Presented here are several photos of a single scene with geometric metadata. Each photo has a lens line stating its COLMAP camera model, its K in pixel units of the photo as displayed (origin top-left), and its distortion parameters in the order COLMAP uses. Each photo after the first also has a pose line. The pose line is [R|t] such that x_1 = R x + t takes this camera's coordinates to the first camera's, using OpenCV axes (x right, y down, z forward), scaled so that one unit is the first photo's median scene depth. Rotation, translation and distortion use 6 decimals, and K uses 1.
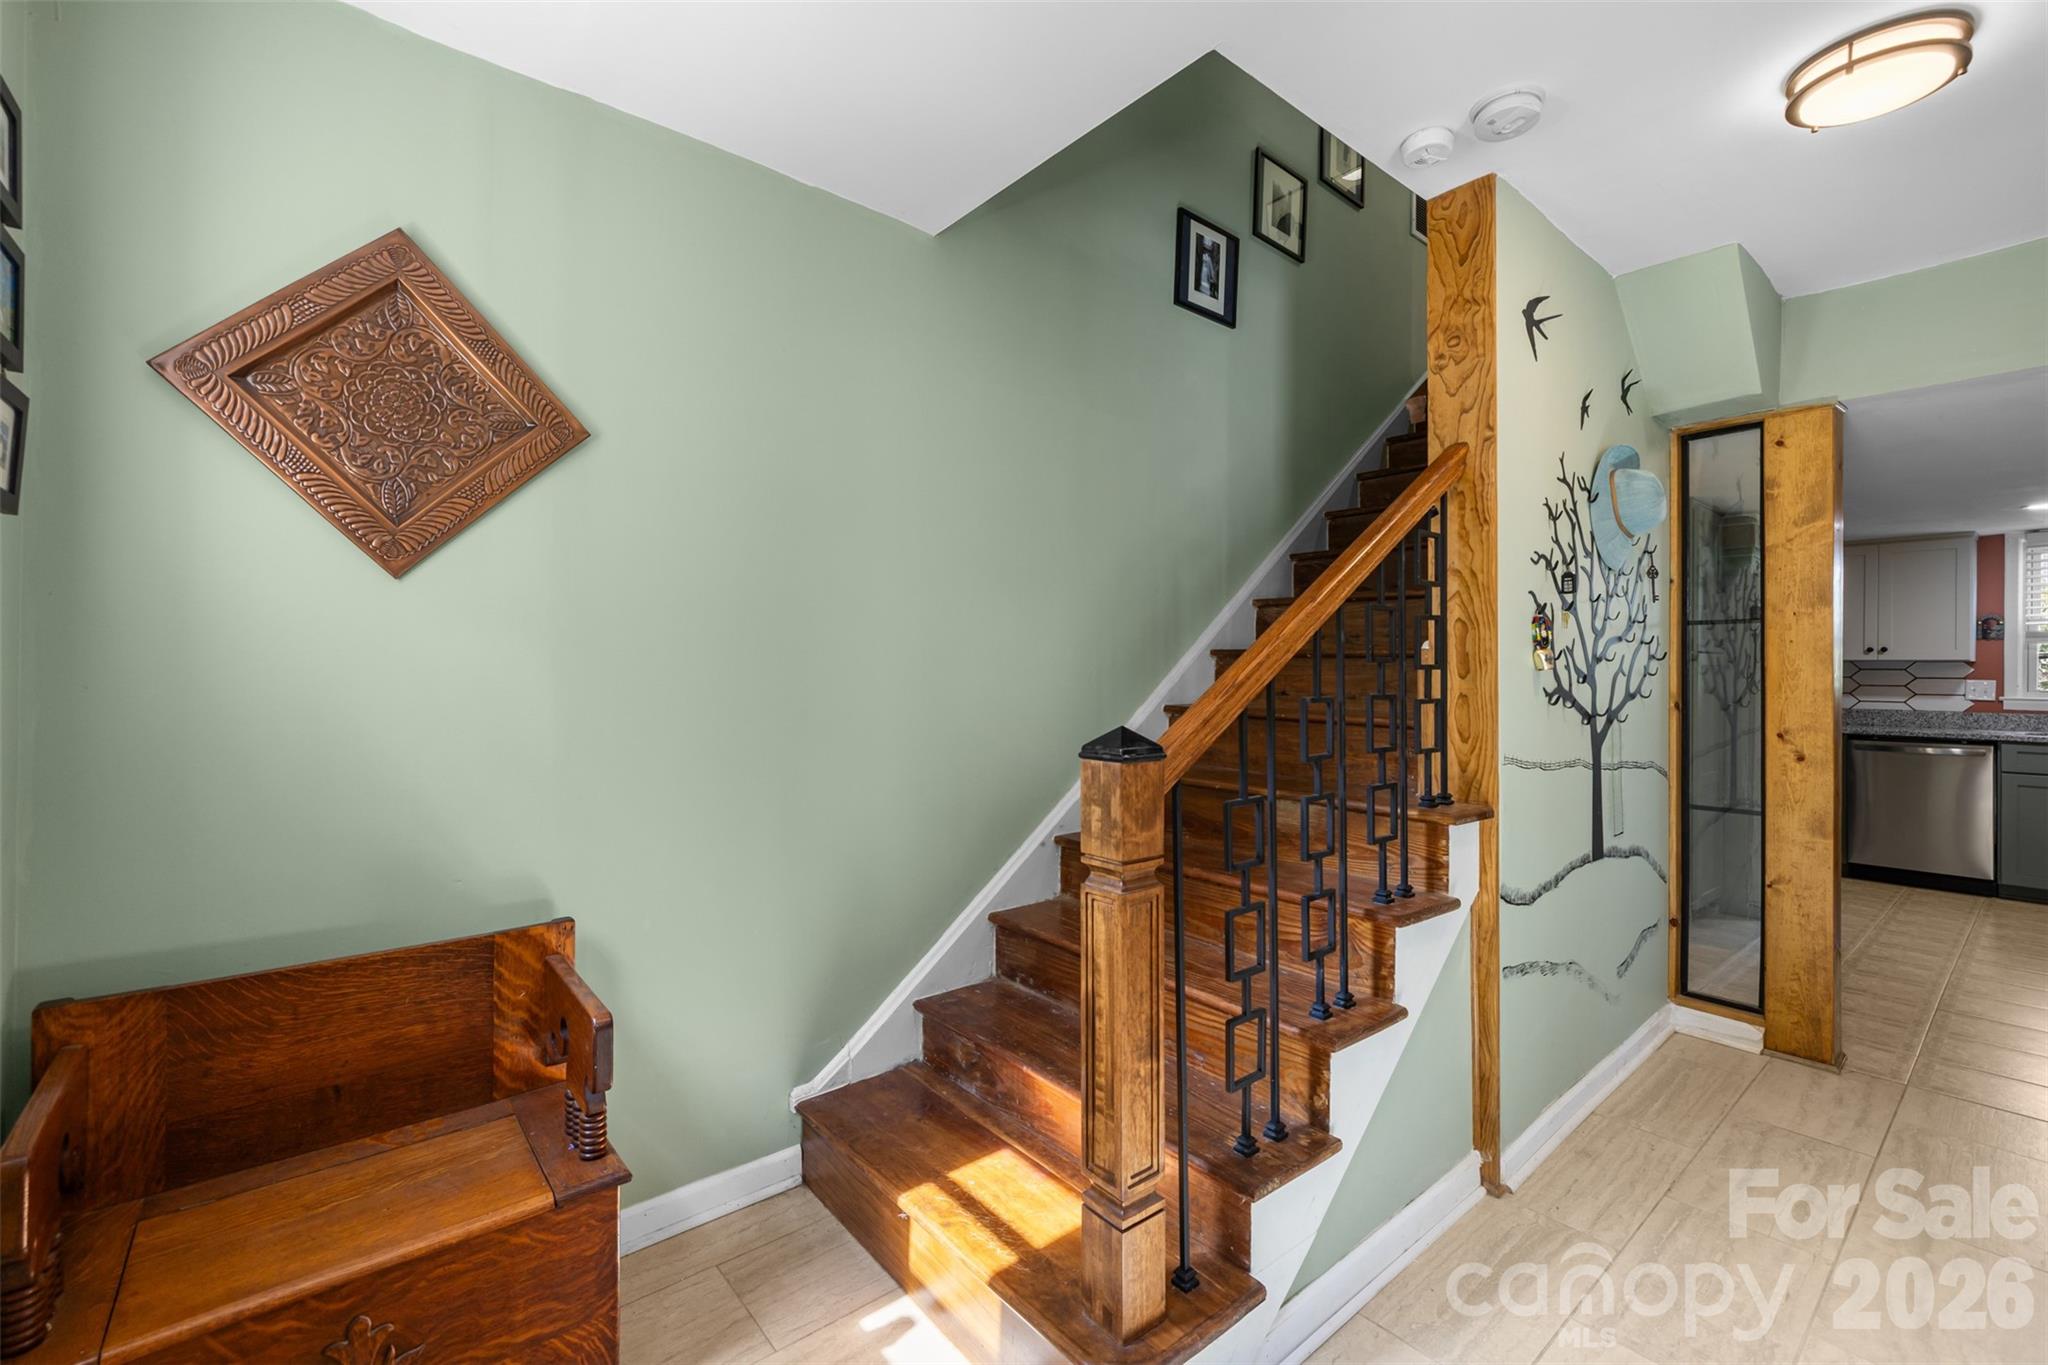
lens RADIAL K [[871.3, 0, 1035.7], [0, 871.3, 668.6], [0, 0, 1]] dist [0.001724, -0.000111]
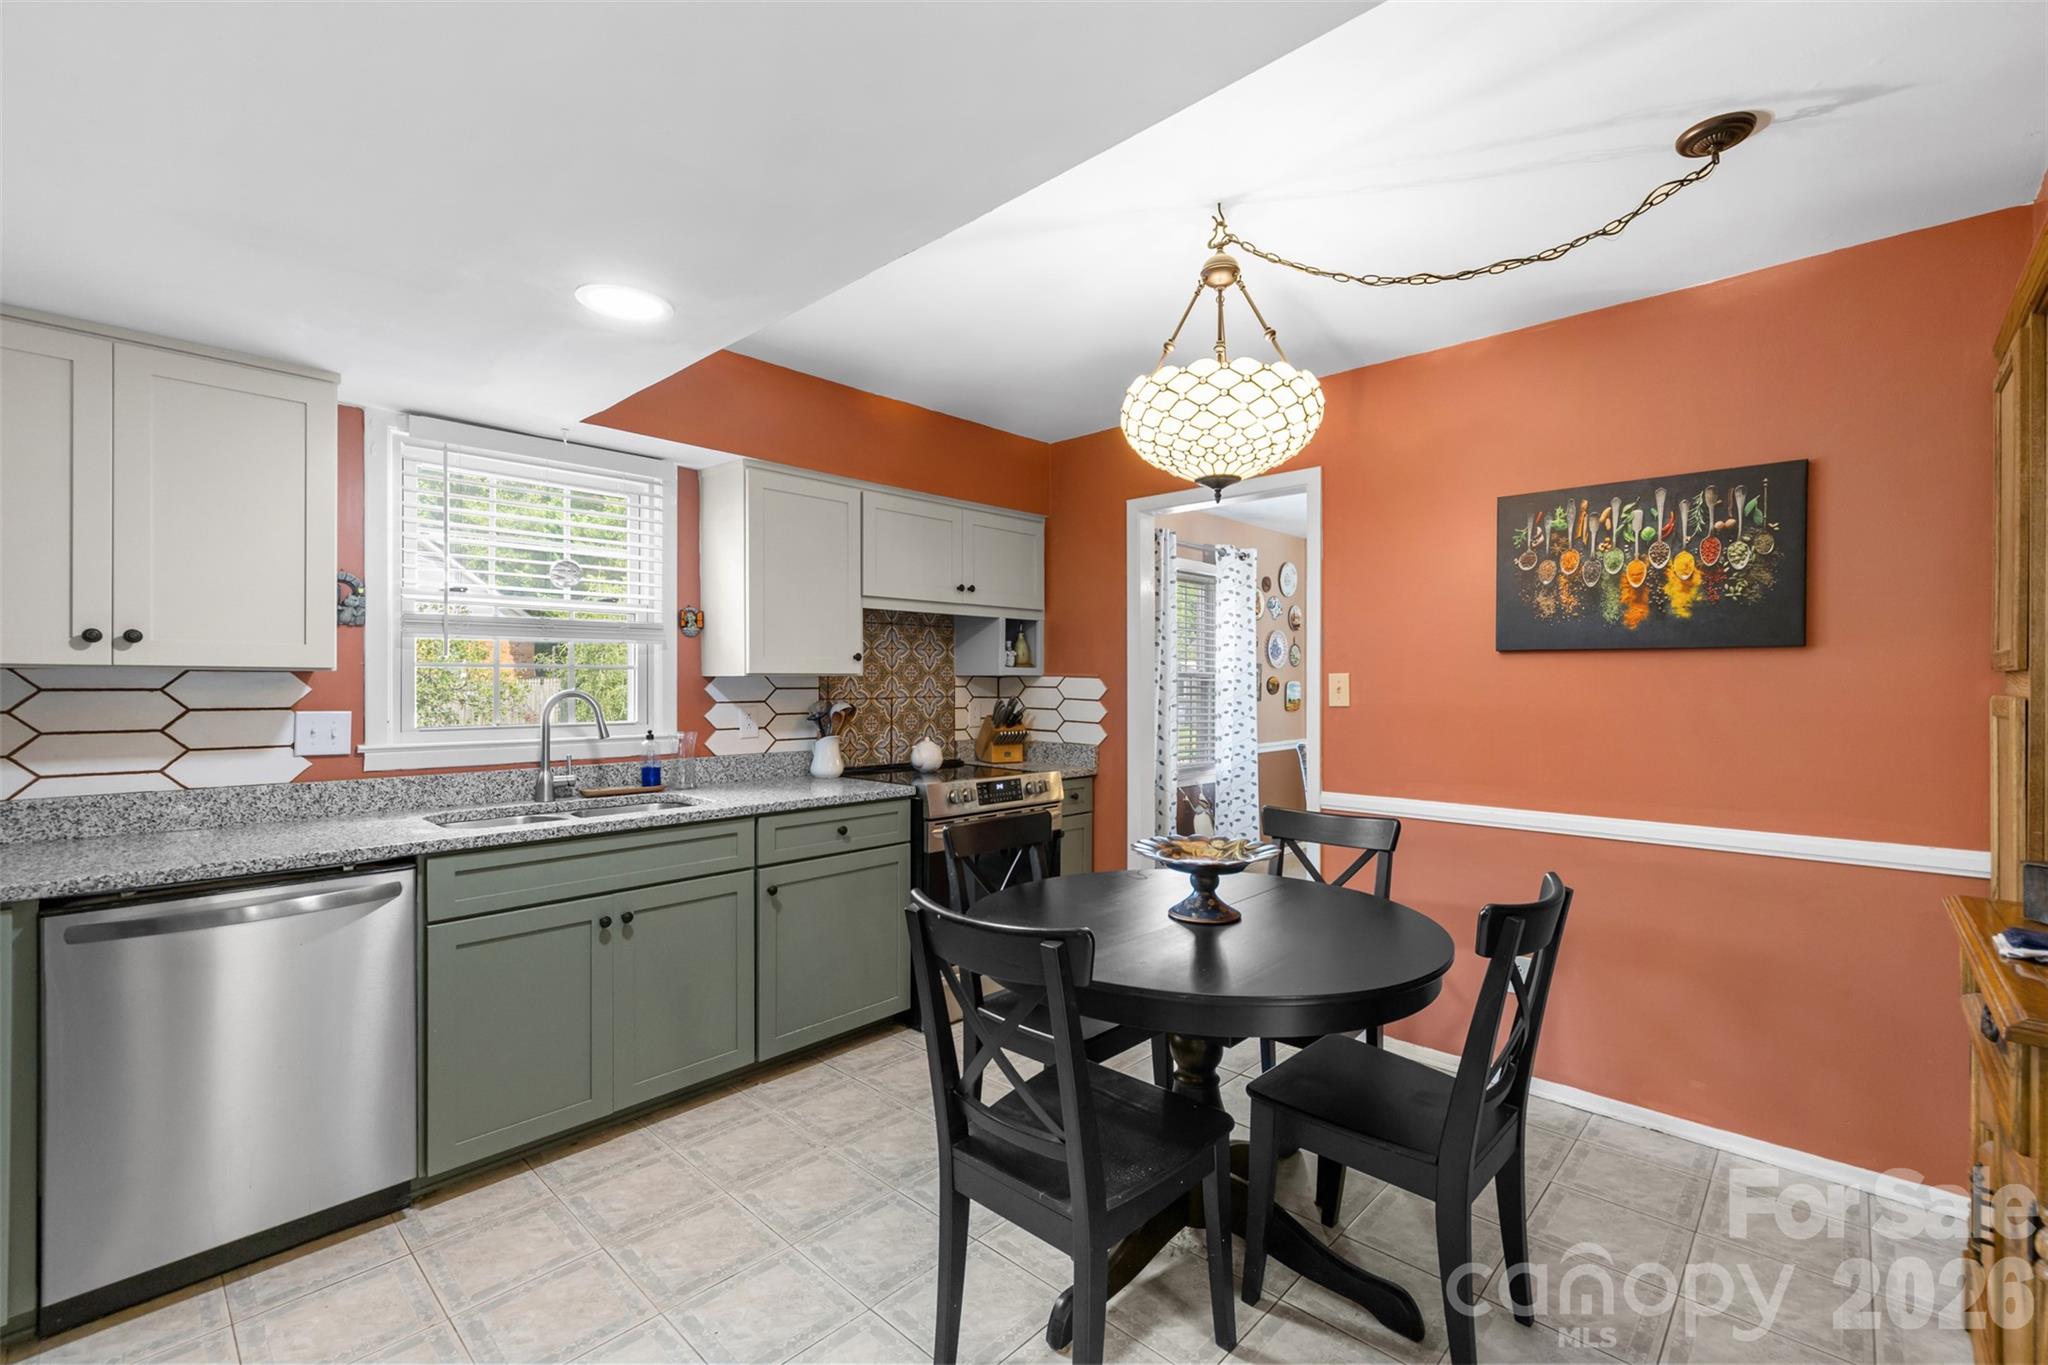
lens RADIAL K [[871.3, 0, 1027.9], [0, 871.3, 677.0], [0, 0, 1]] dist [0.001724, -0.000111]
pose [[-0.122004, 0.001908, 0.992528, 0.573006], [-0.002053, 0.999996, -0.002175, -0.005014], [-0.992528, -0.002303, -0.121999, 0.683373]]
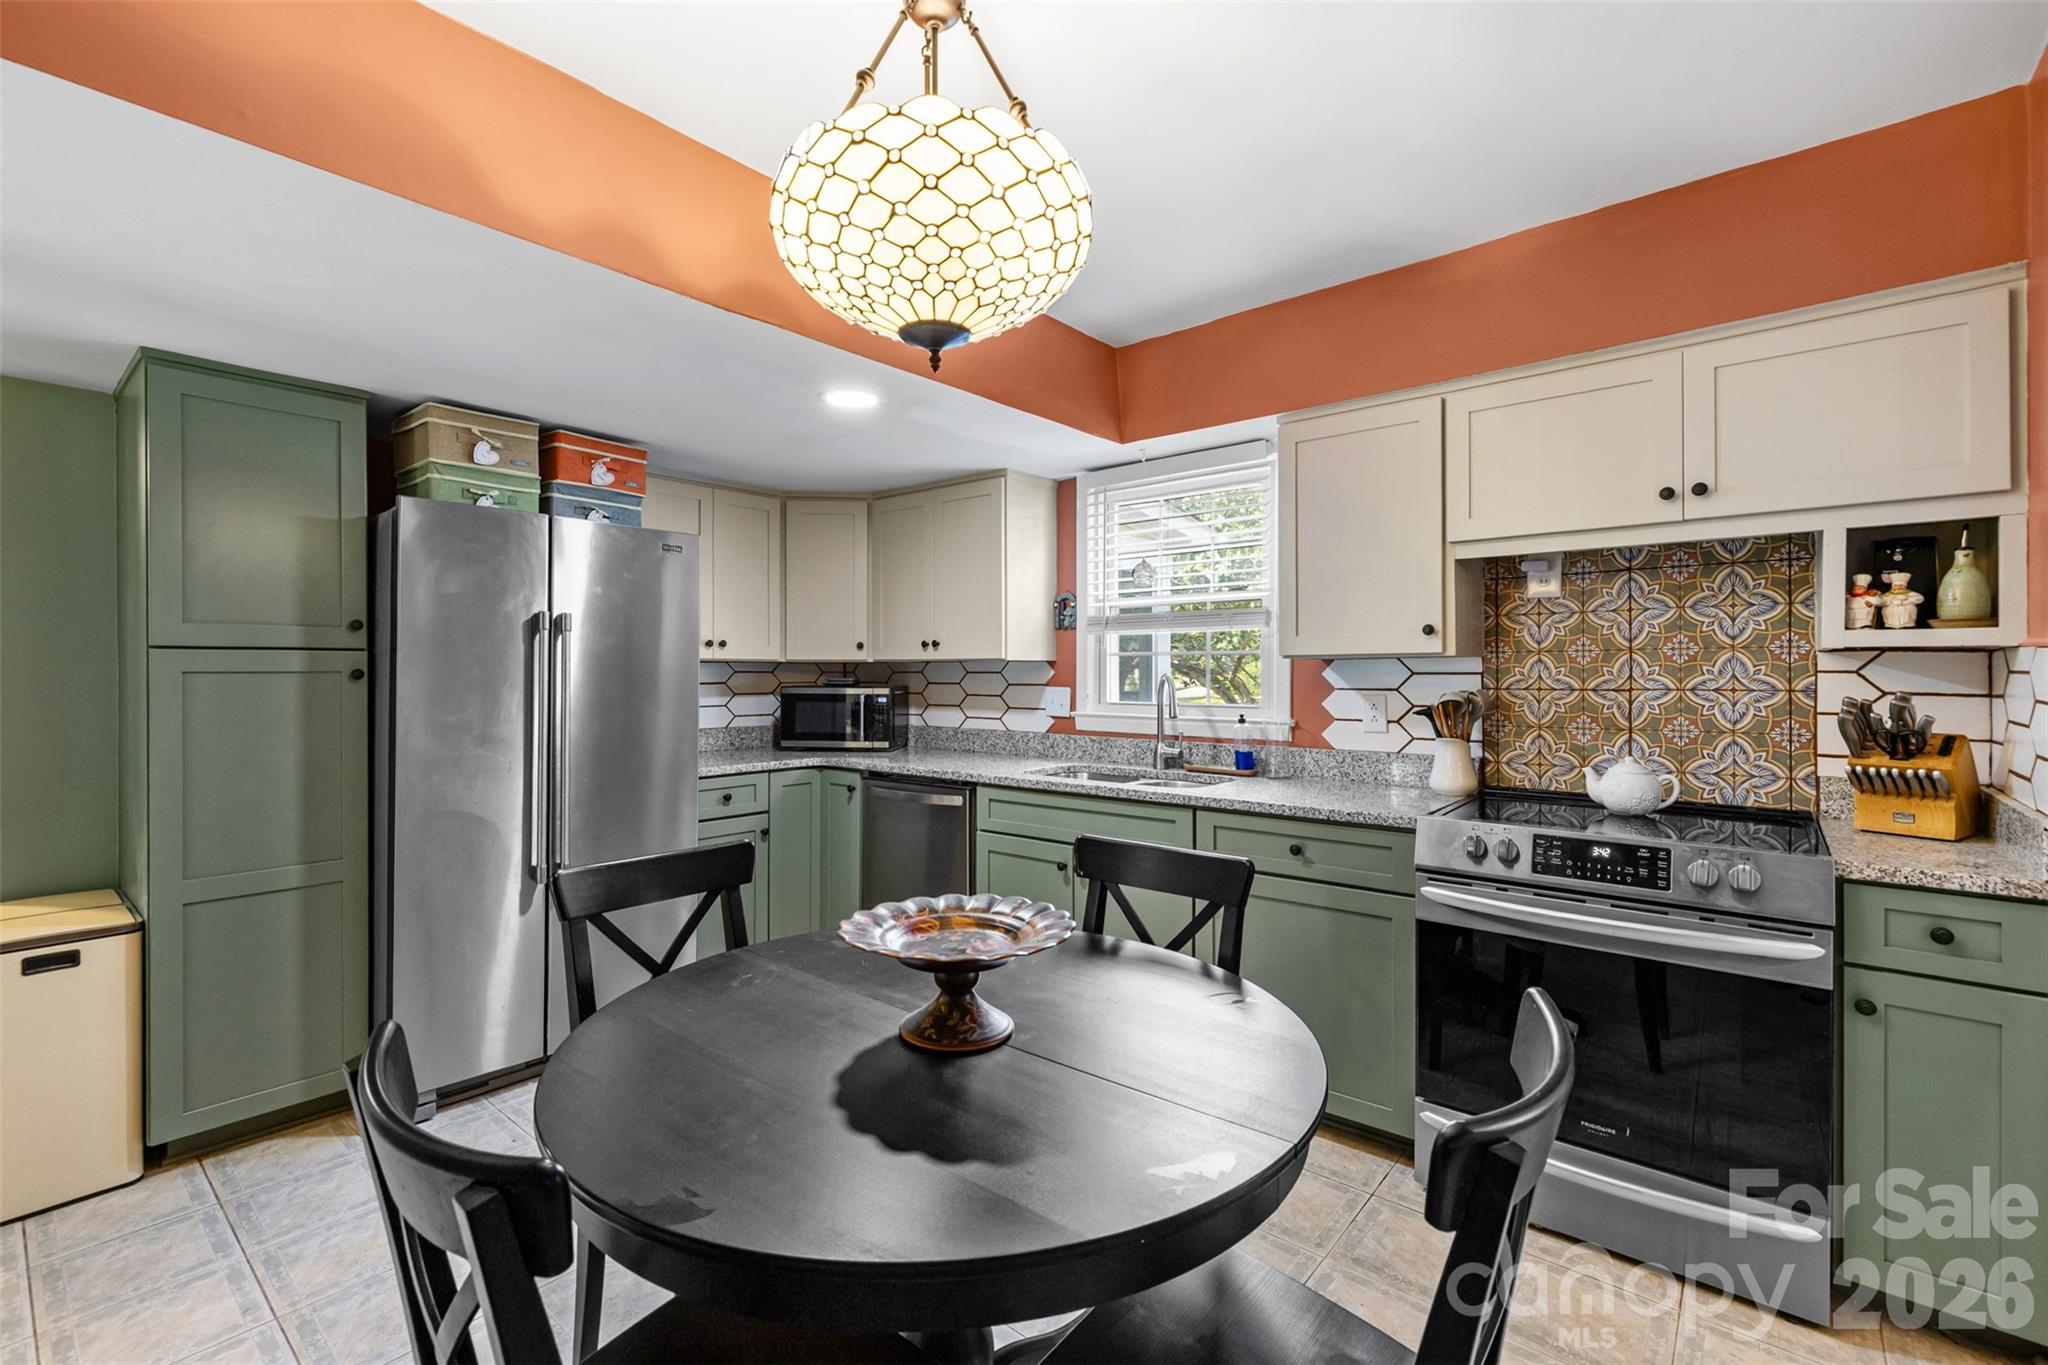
lens RADIAL K [[871.3, 0, 1017.6], [0, 871.3, 671.8], [0, 0, 1]] dist [0.001724, -0.000111]
pose [[0.982209, -0.003866, 0.187750, 0.920719], [0.004033, 0.999992, -0.000508, 0.000856], [-0.187746, 0.001256, 0.982217, 0.319047]]
